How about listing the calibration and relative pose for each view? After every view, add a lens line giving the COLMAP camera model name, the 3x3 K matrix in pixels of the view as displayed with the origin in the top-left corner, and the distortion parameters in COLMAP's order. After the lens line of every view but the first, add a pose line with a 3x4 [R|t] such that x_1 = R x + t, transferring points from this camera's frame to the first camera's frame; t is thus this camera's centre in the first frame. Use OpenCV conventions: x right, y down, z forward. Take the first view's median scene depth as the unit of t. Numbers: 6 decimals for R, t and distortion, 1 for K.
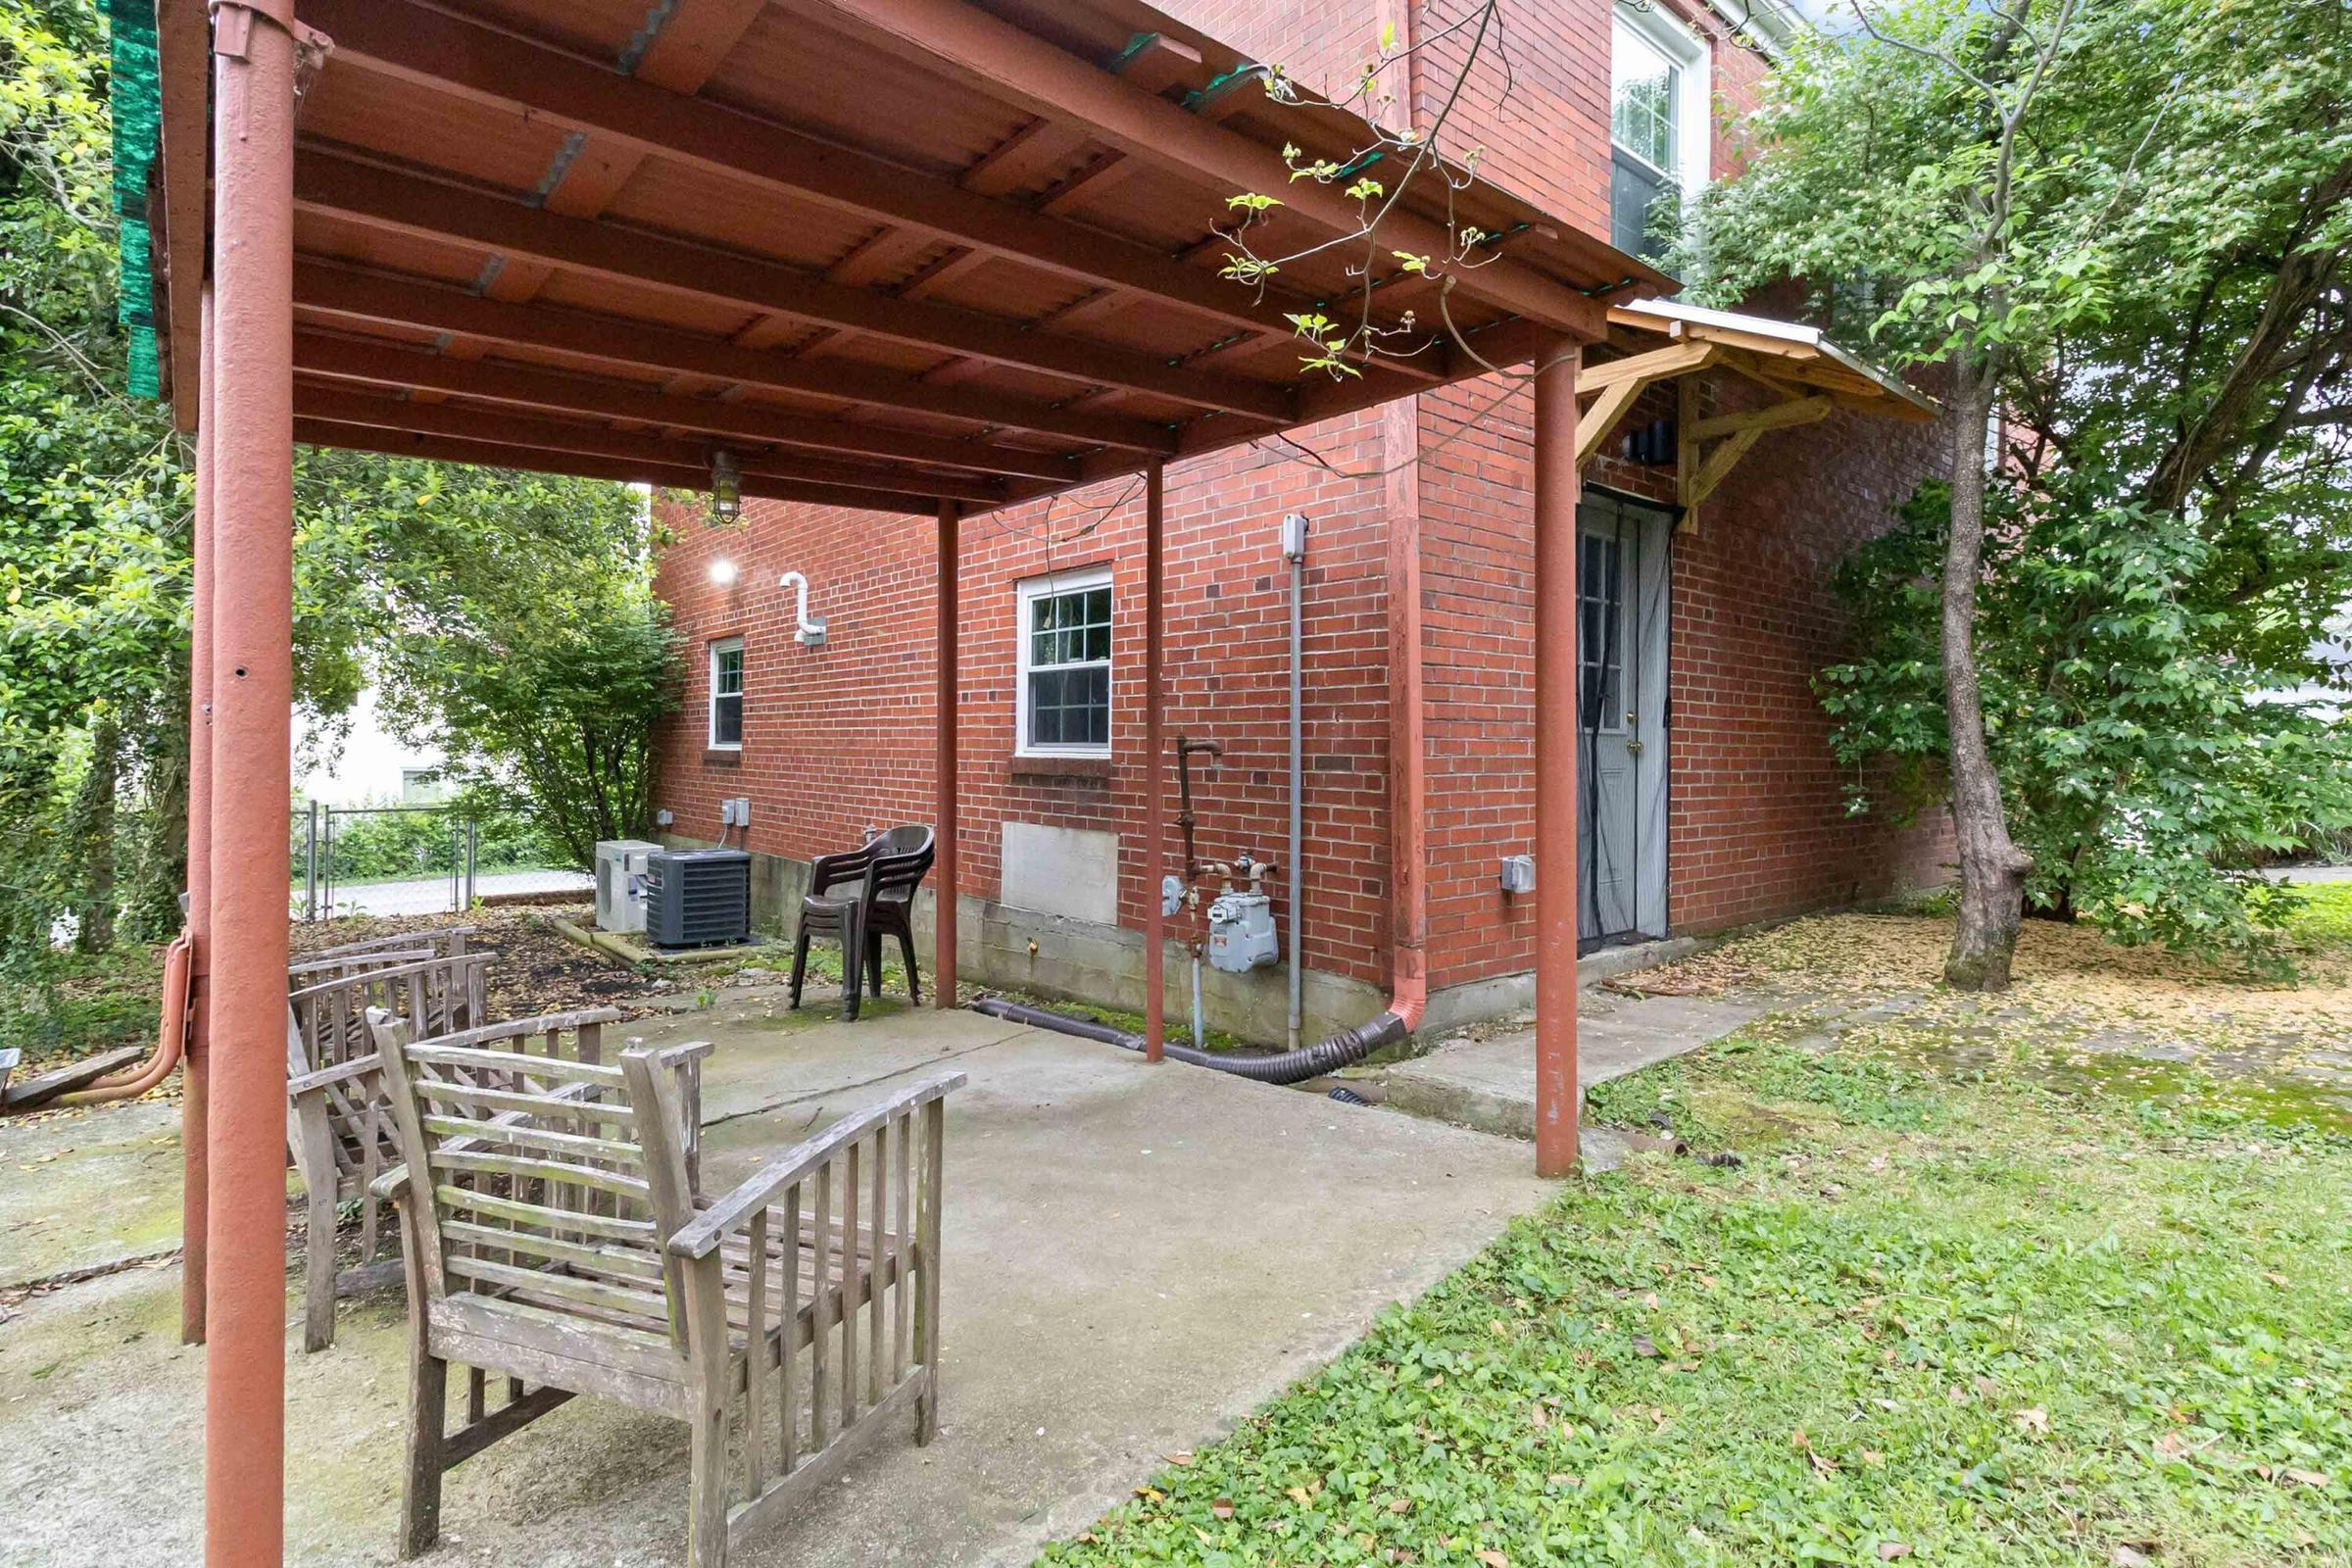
lens RADIAL K [[1114.3, 0, 1165.1], [0, 1114.3, 712.7], [0, 0, 1]] dist [-0.002154, 0.000883]
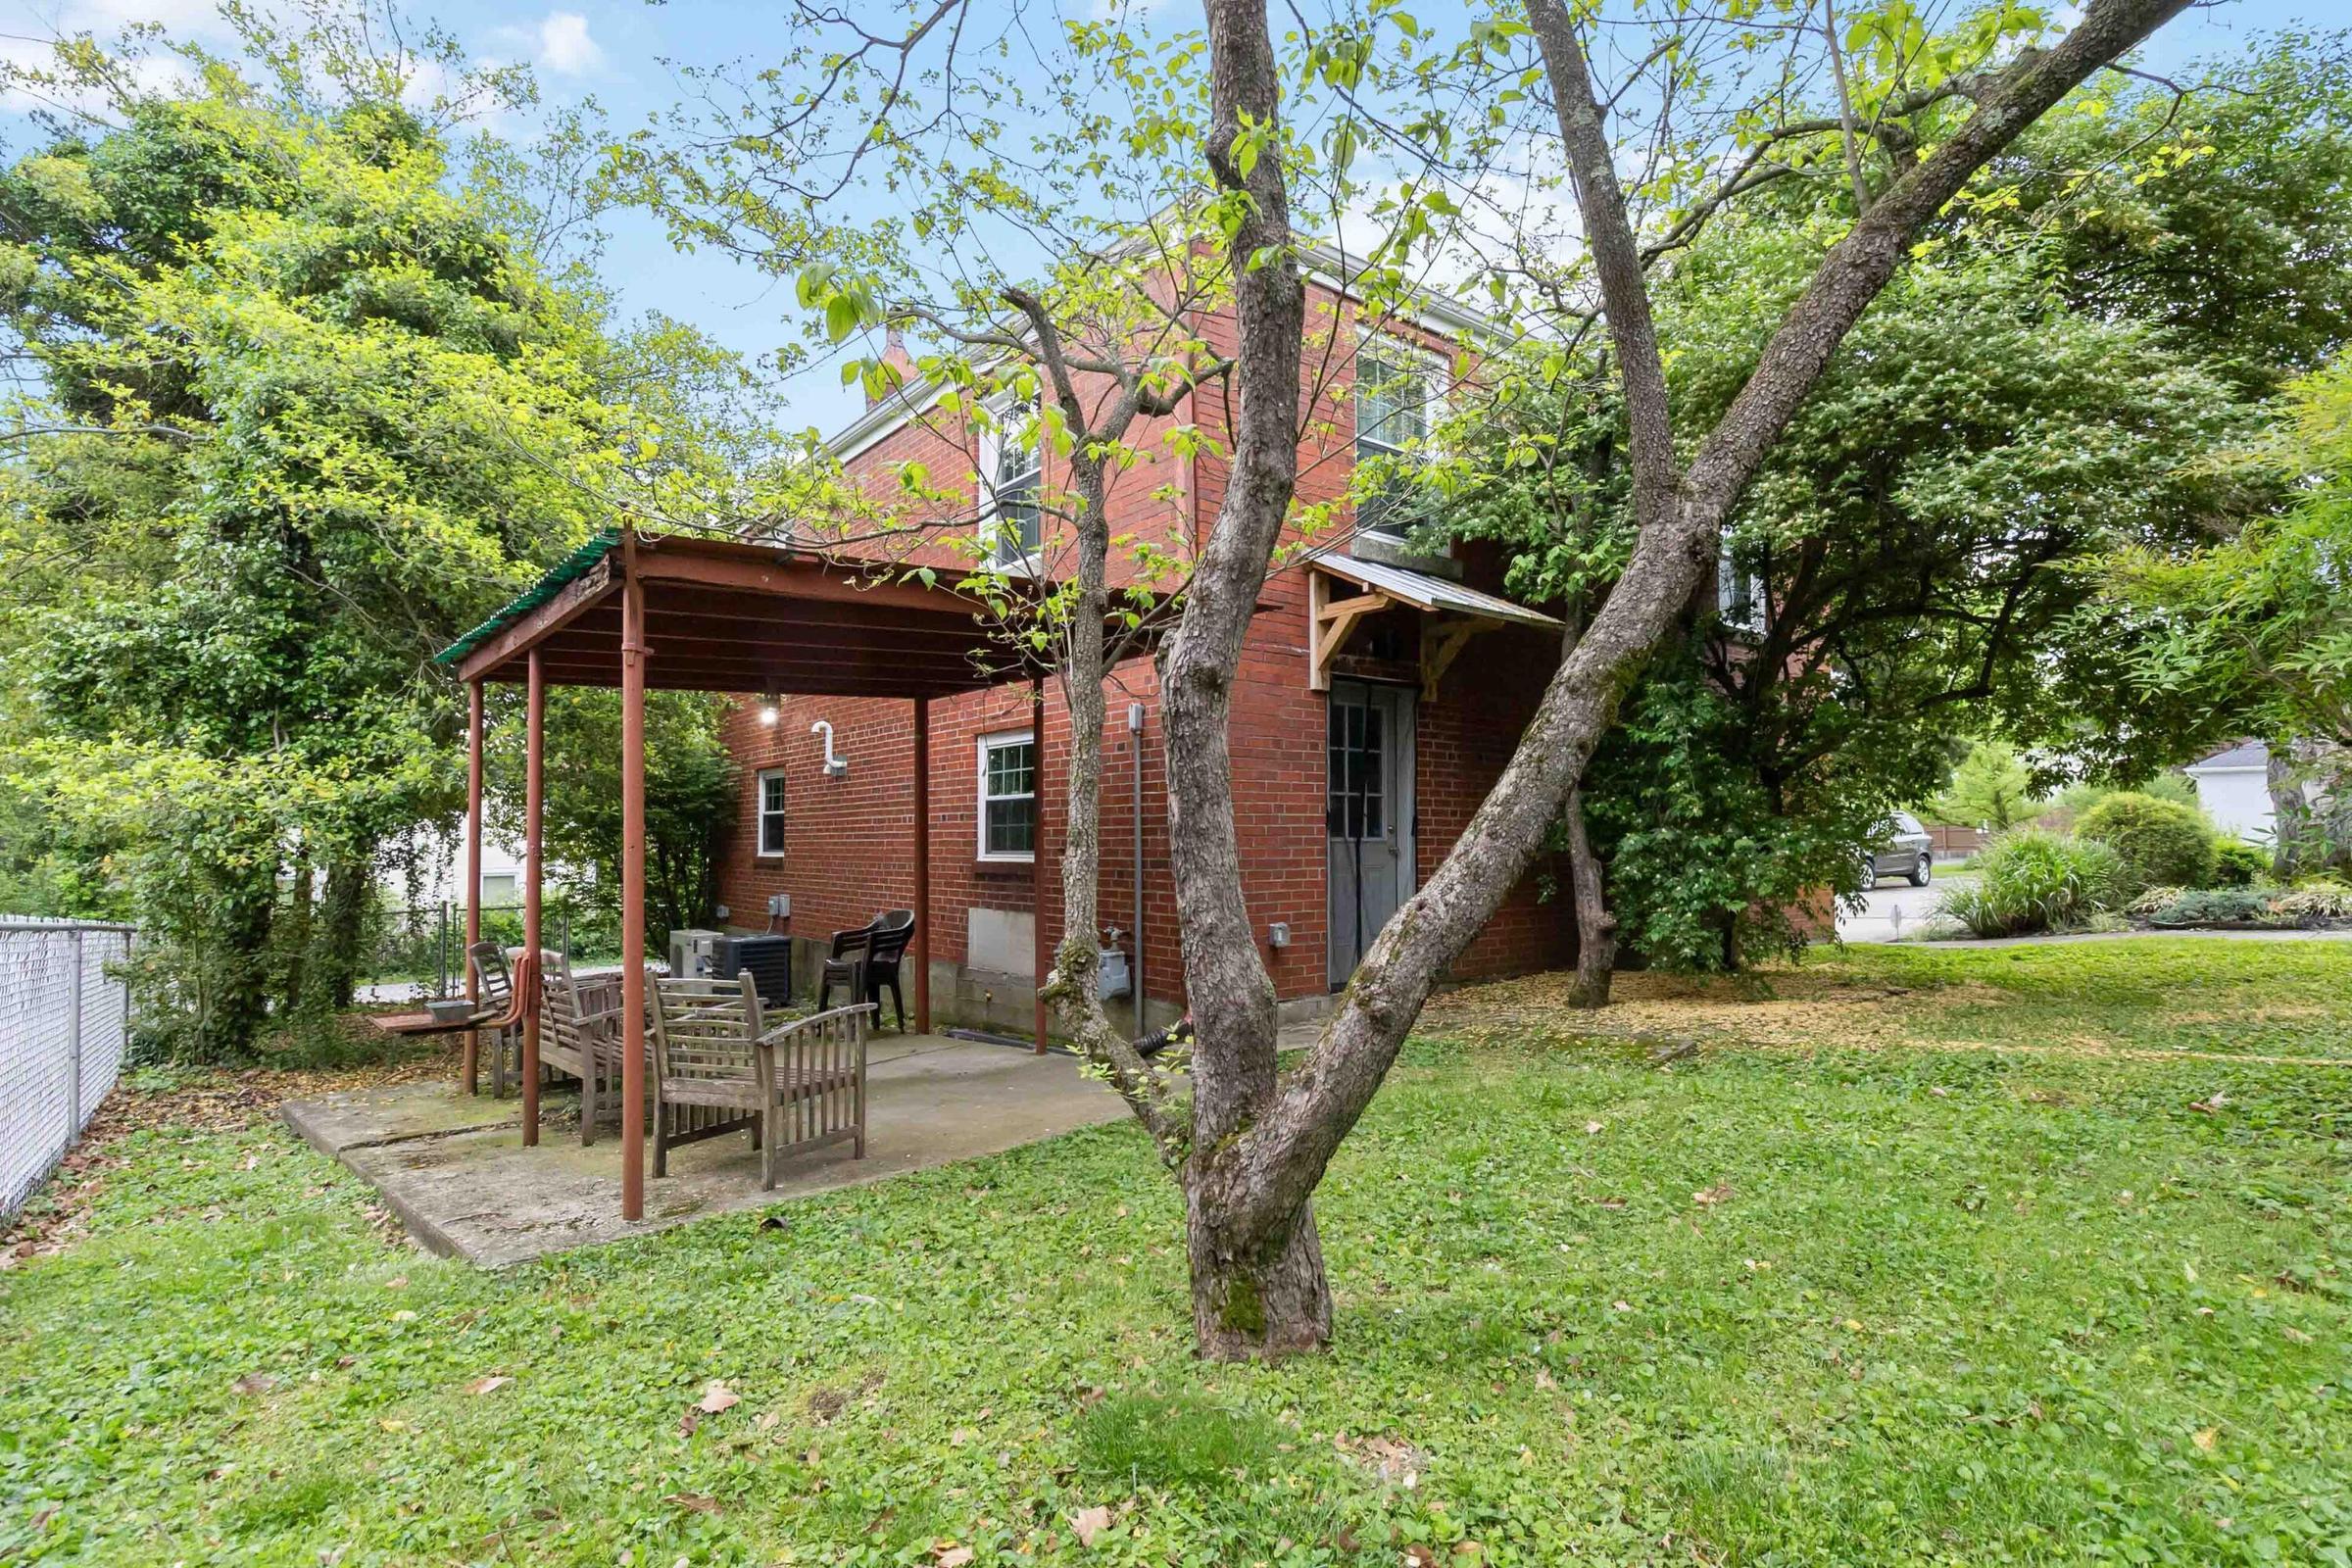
lens RADIAL K [[1127.1, 0, 1176.0], [0, 1127.1, 784.0], [0, 0, 1]] dist [0.003134, 0.000061]
pose [[0.999459, -0.014017, -0.029747, 0.177580], [0.013372, 0.999674, -0.021768, -0.025845], [0.030042, 0.021358, 0.999320, -0.457556]]
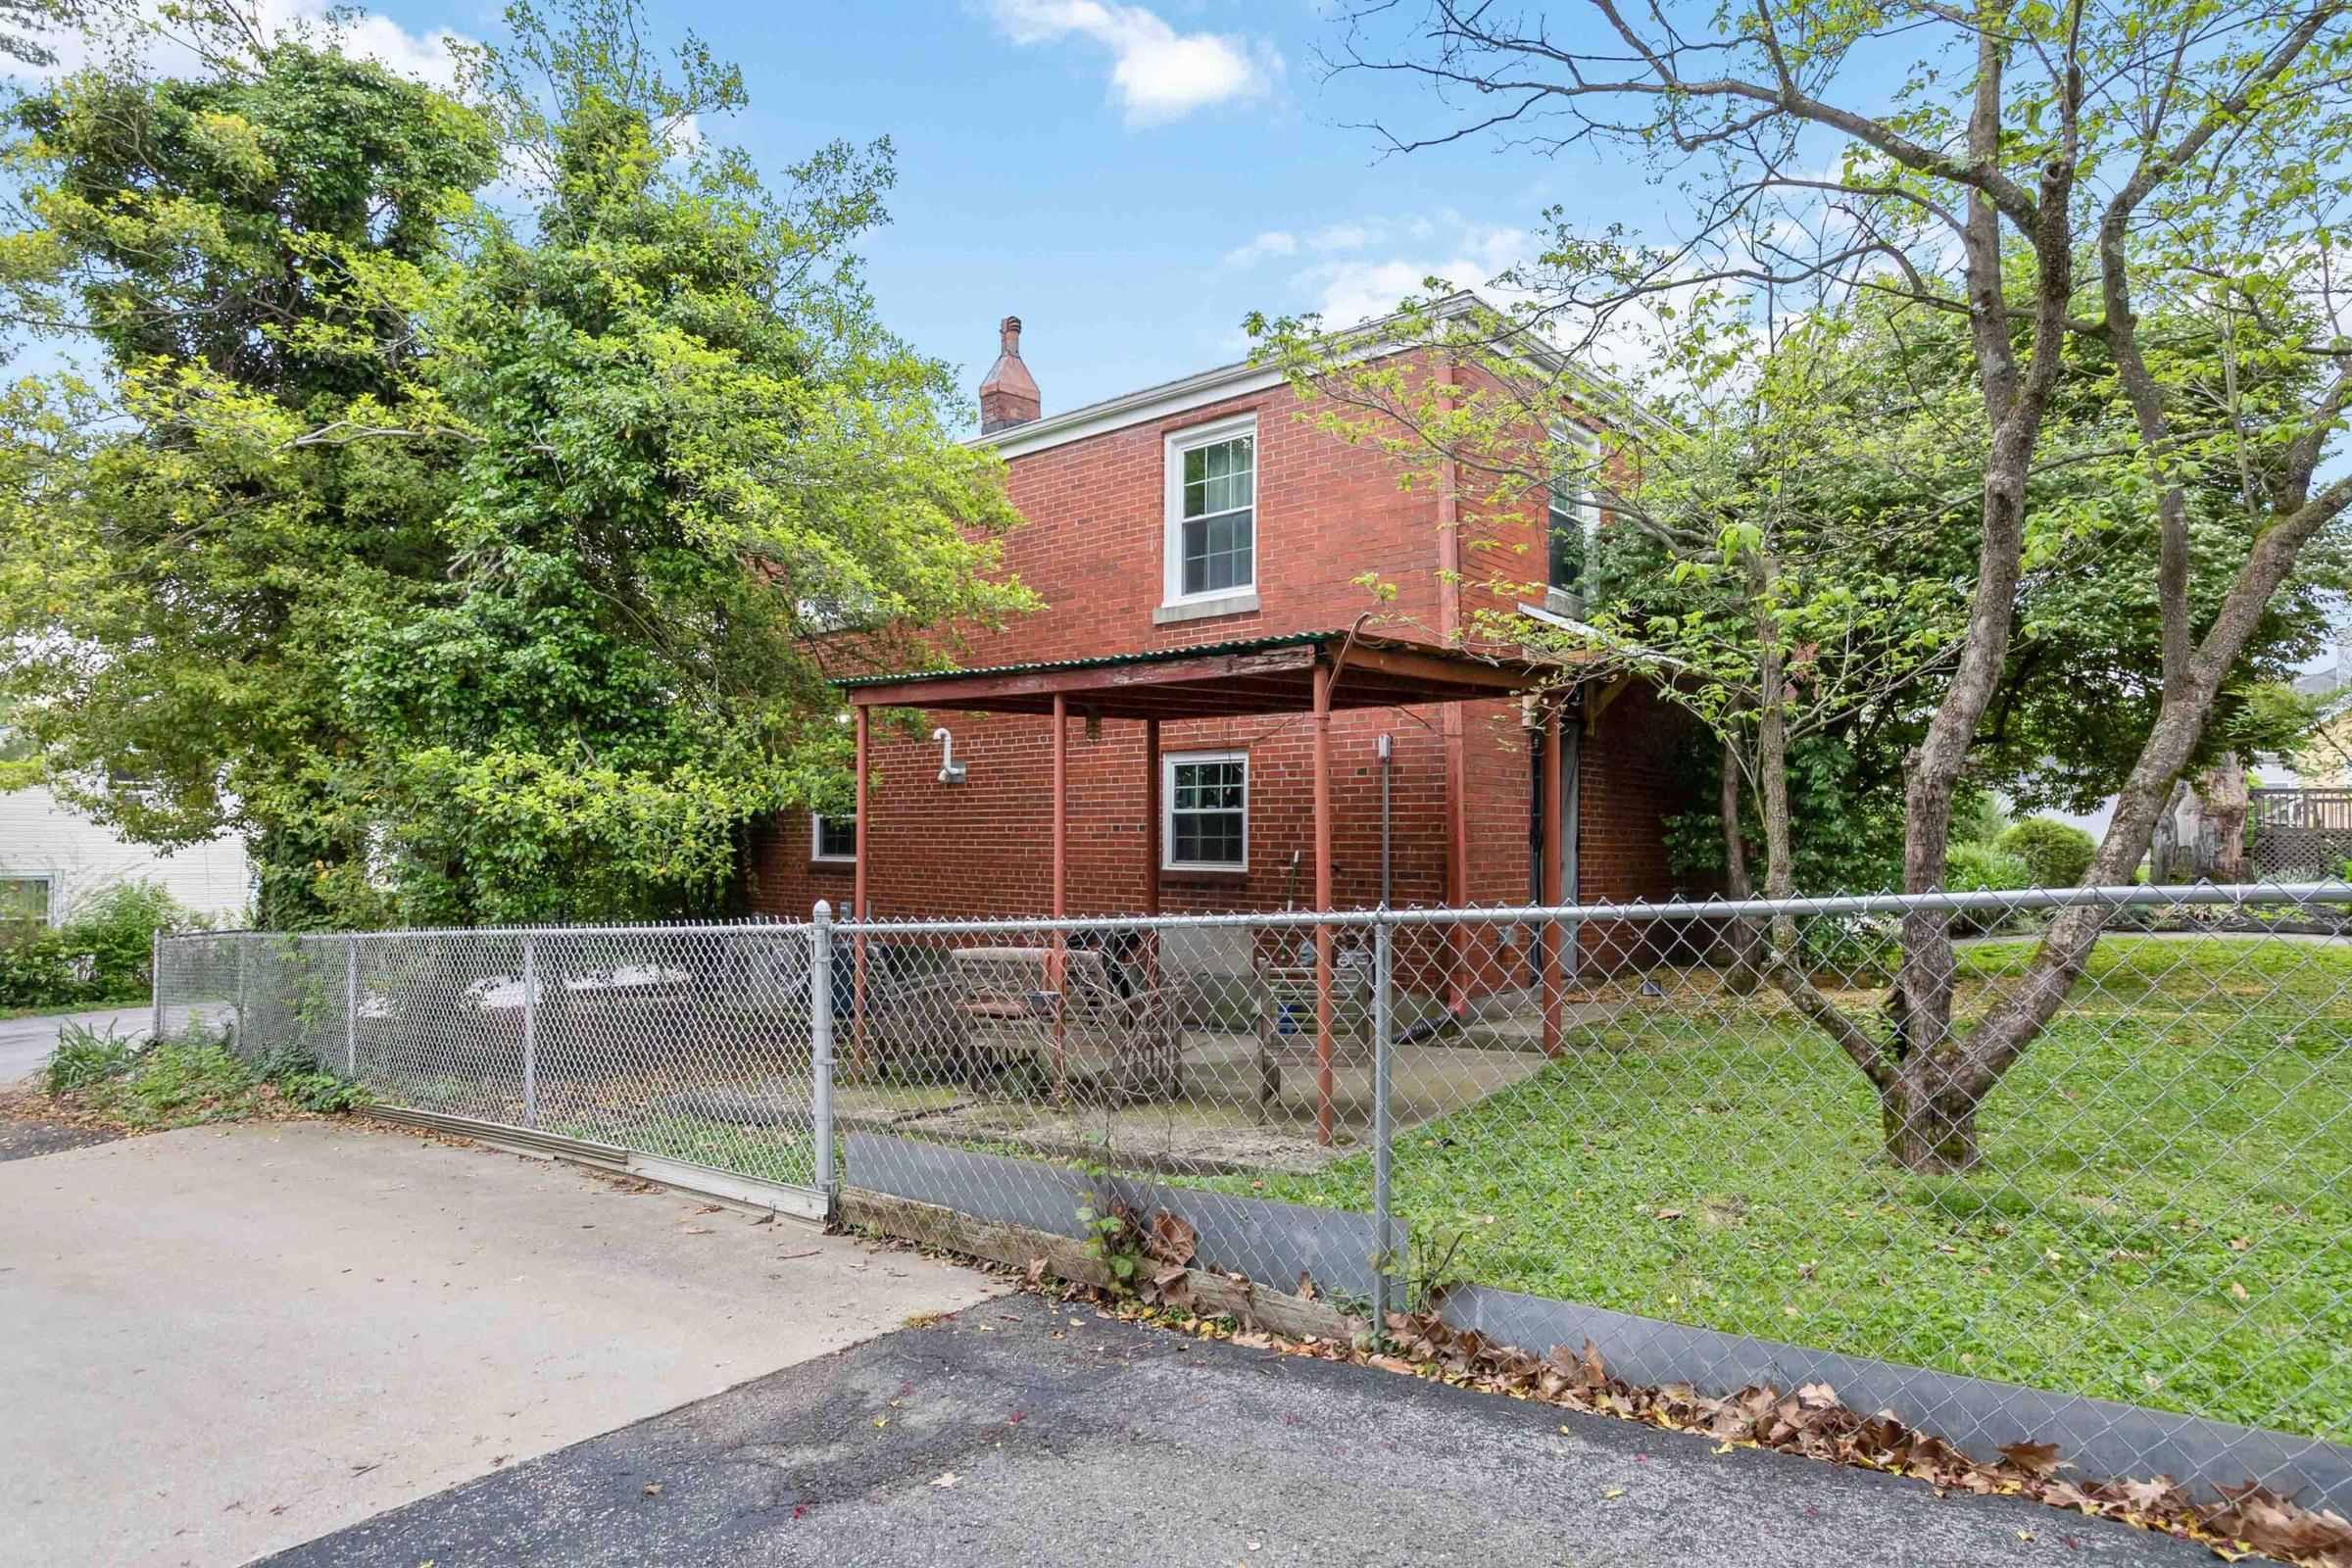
lens RADIAL K [[1294.5, 0, 1176.0], [0, 1294.5, 784.0], [0, 0, 1]] dist [0.064786, -0.069859]
pose [[0.987005, 0.003719, 0.160646, -0.444775], [-0.001442, 0.999897, -0.014284, -0.057035], [-0.160683, 0.013867, 0.986909, -0.801878]]
